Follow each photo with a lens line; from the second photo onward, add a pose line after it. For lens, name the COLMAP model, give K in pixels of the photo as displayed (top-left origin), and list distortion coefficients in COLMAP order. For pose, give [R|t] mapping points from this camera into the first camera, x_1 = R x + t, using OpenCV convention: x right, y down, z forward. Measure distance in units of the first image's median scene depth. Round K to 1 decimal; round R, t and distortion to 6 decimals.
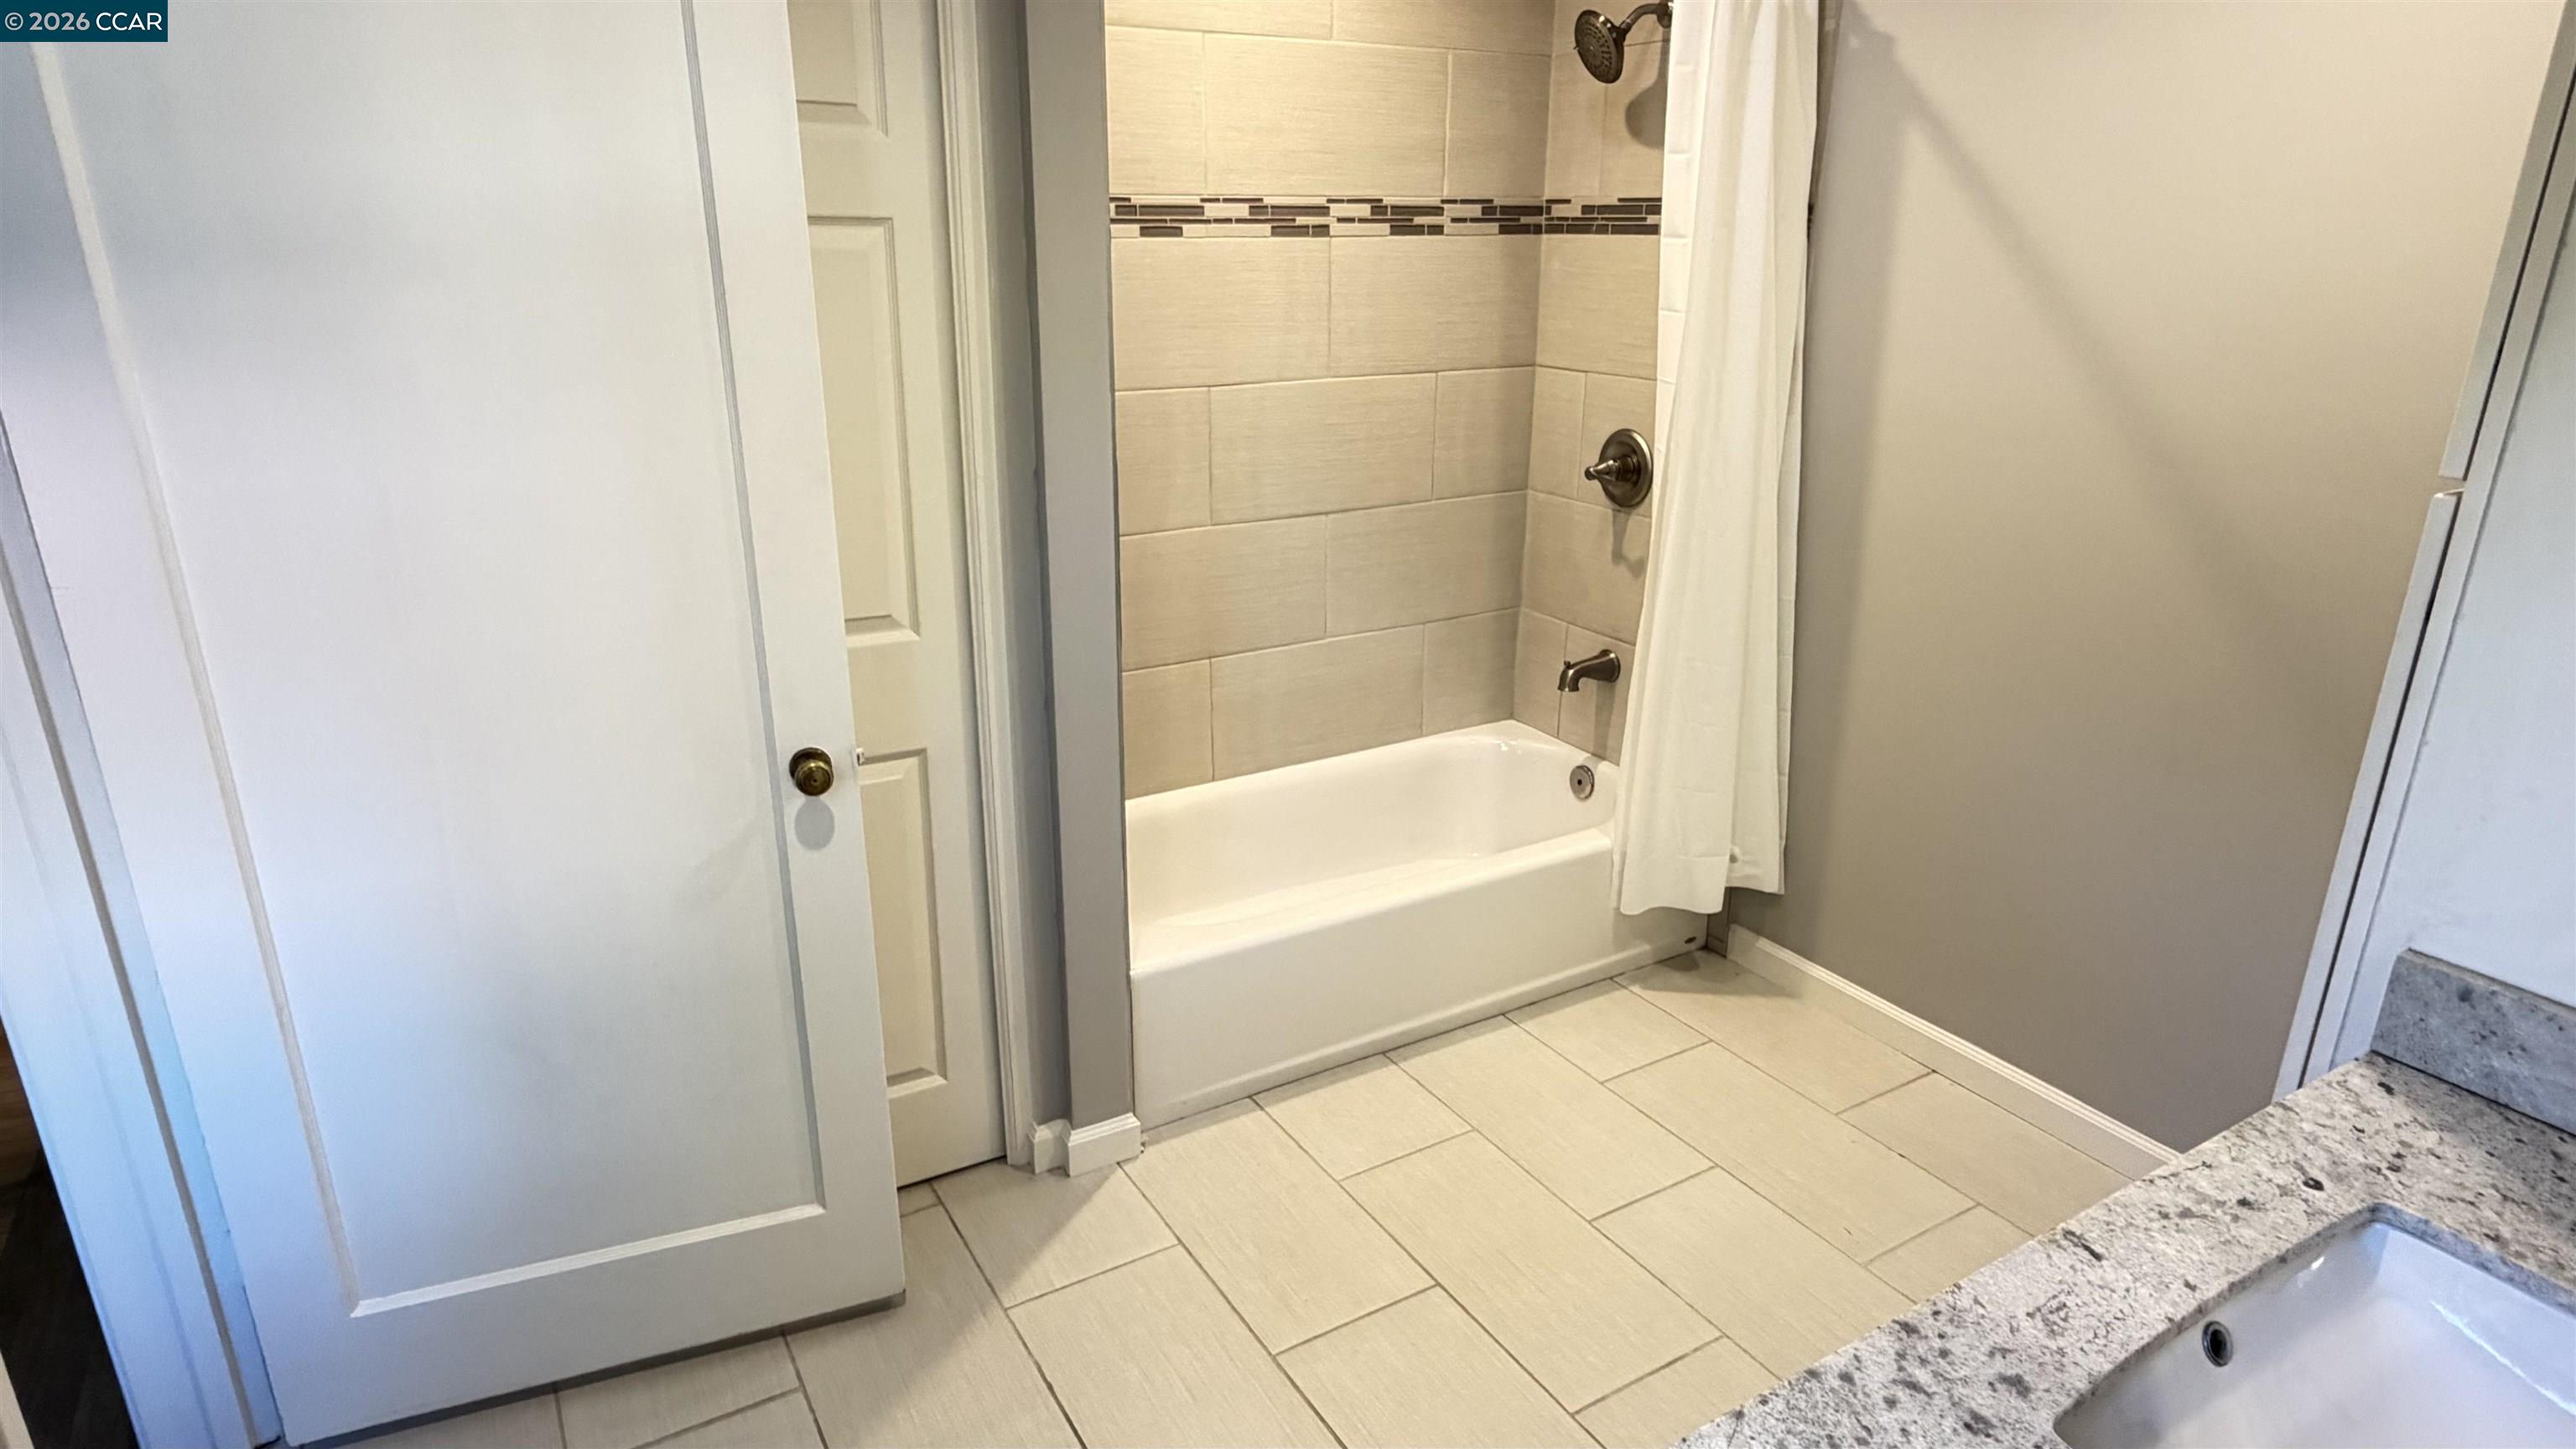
lens RADIAL K [[1448.2, 0, 1284.4], [0, 1448.2, 722.0], [0, 0, 1]] dist [-0.000028, 0.000631]
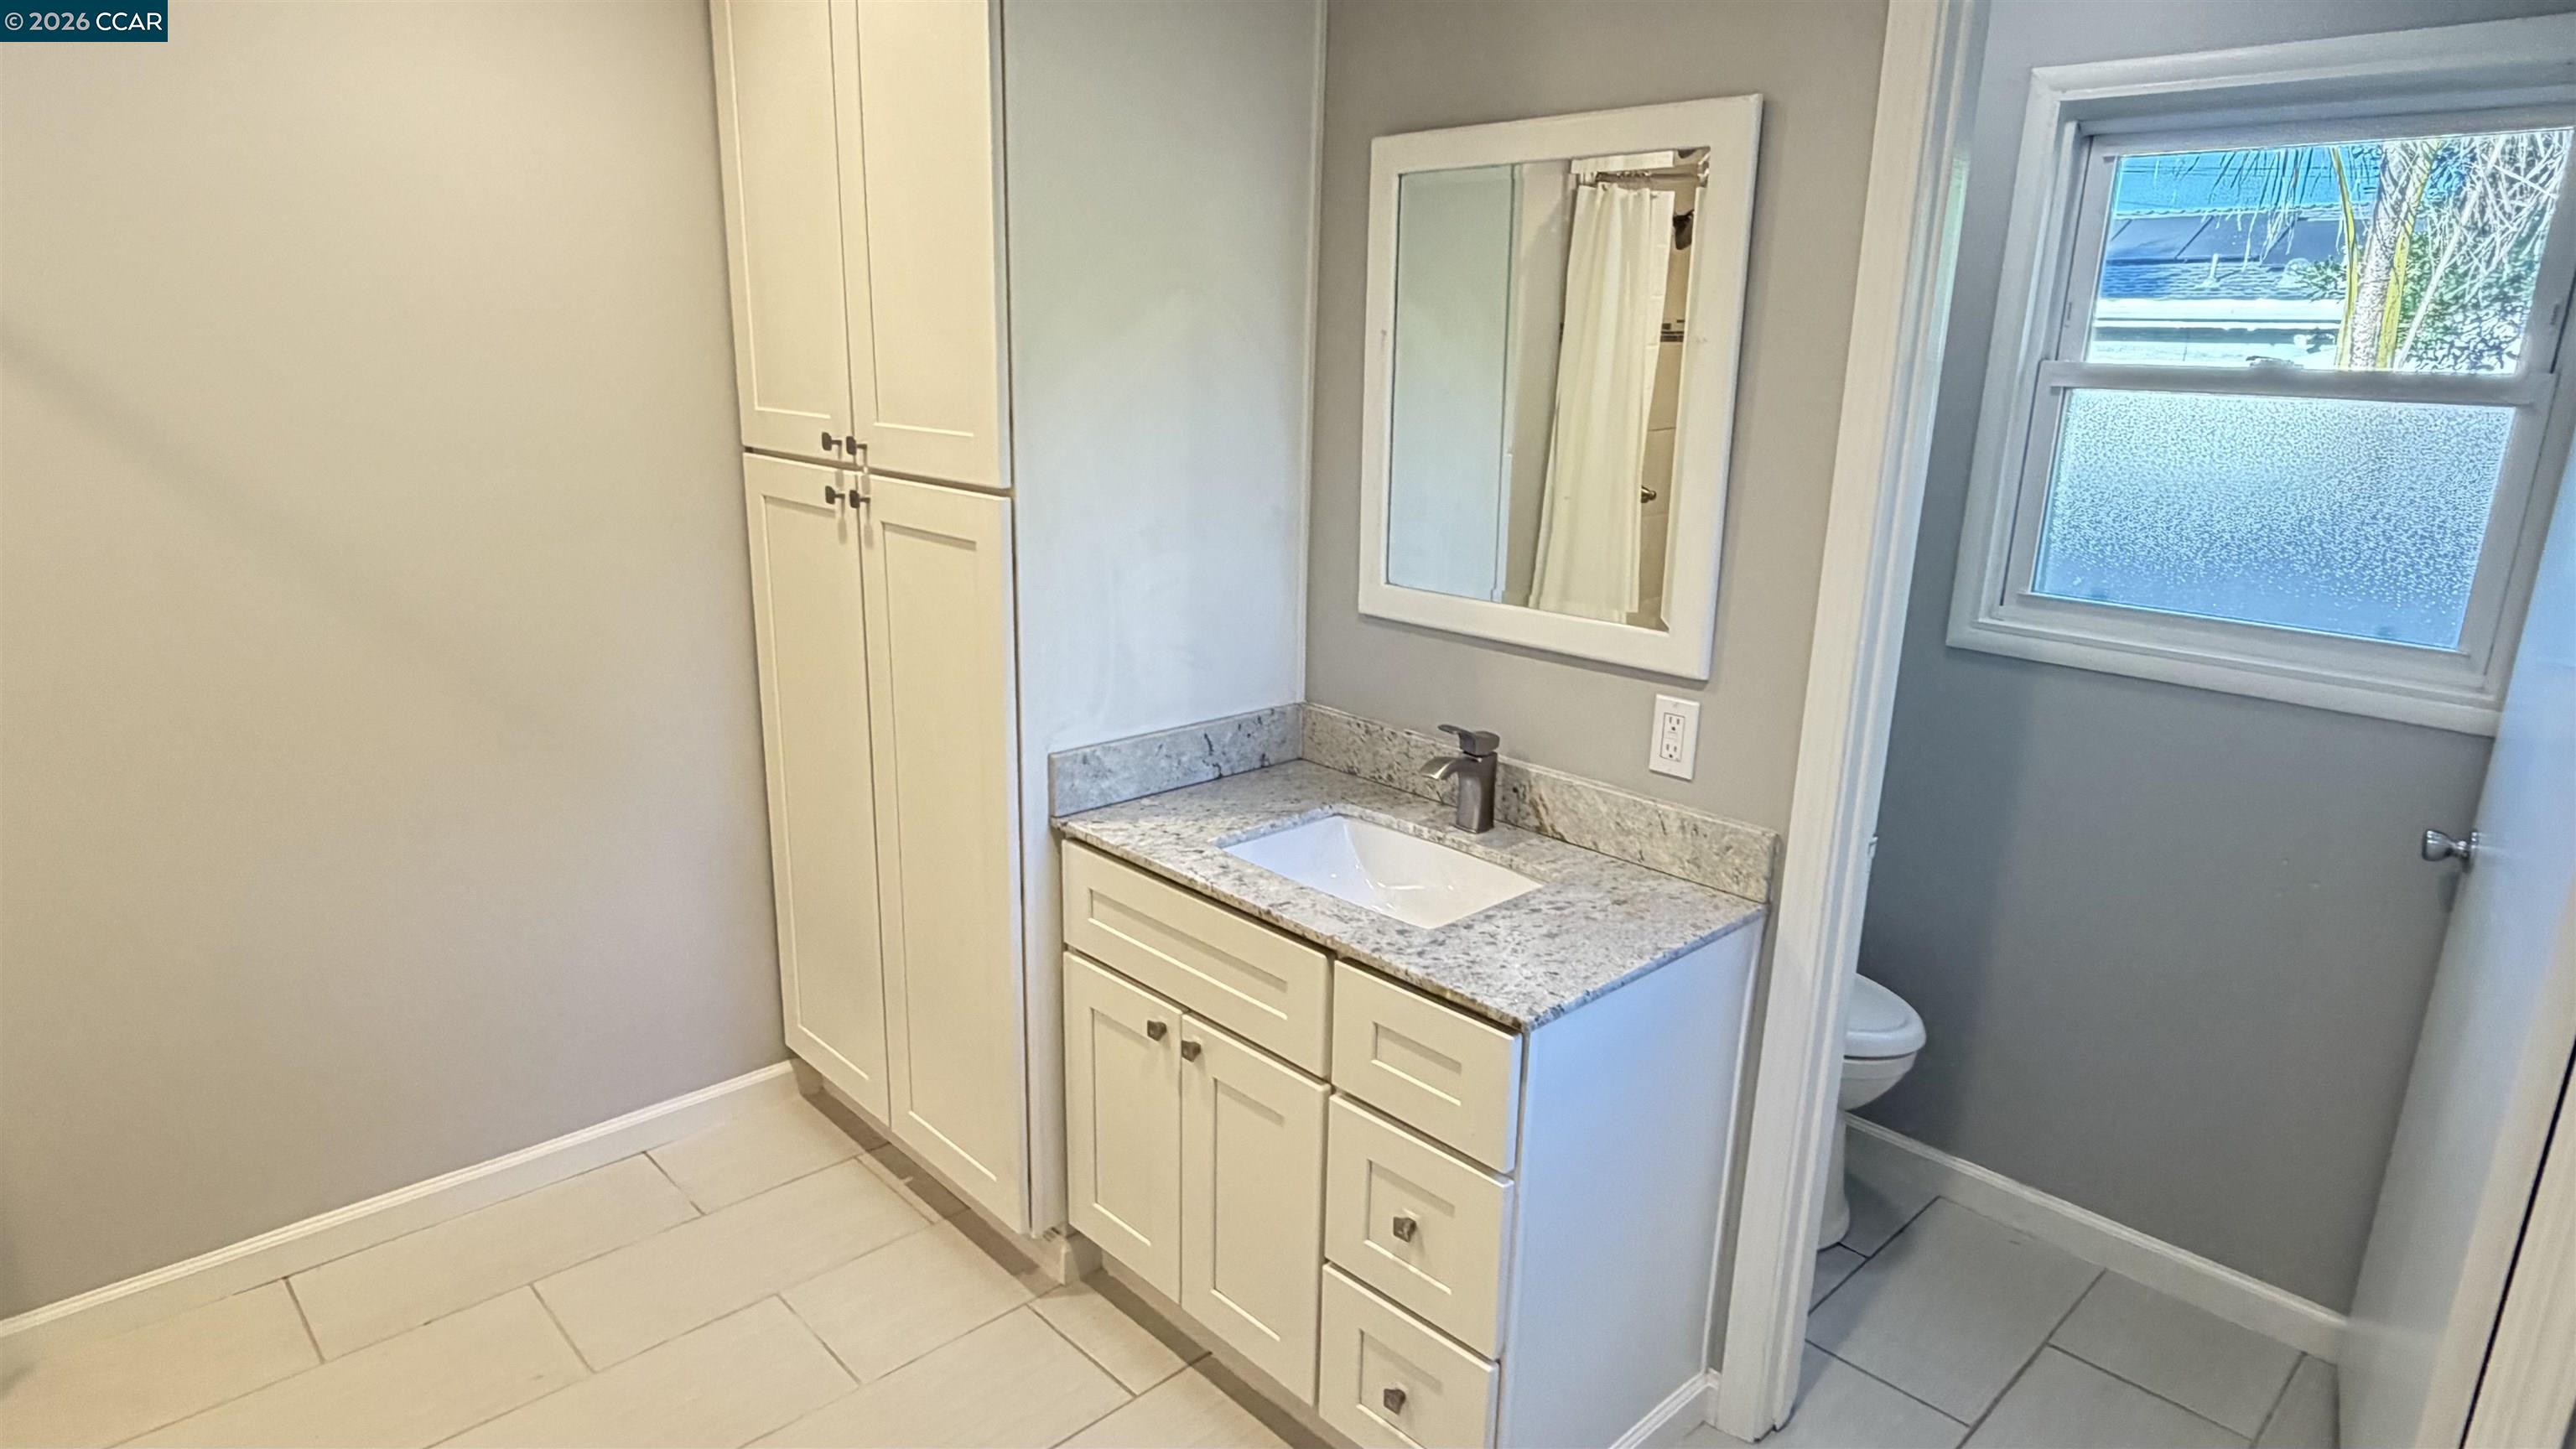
lens RADIAL K [[1448.2, 0, 1285.8], [0, 1448.2, 727.8], [0, 0, 1]] dist [-0.000028, 0.000631]
pose [[-0.222706, -0.265936, 0.937913, -0.946860], [0.294070, 0.898936, 0.324711, -0.368100], [-0.929476, 0.348127, -0.121994, 0.980462]]
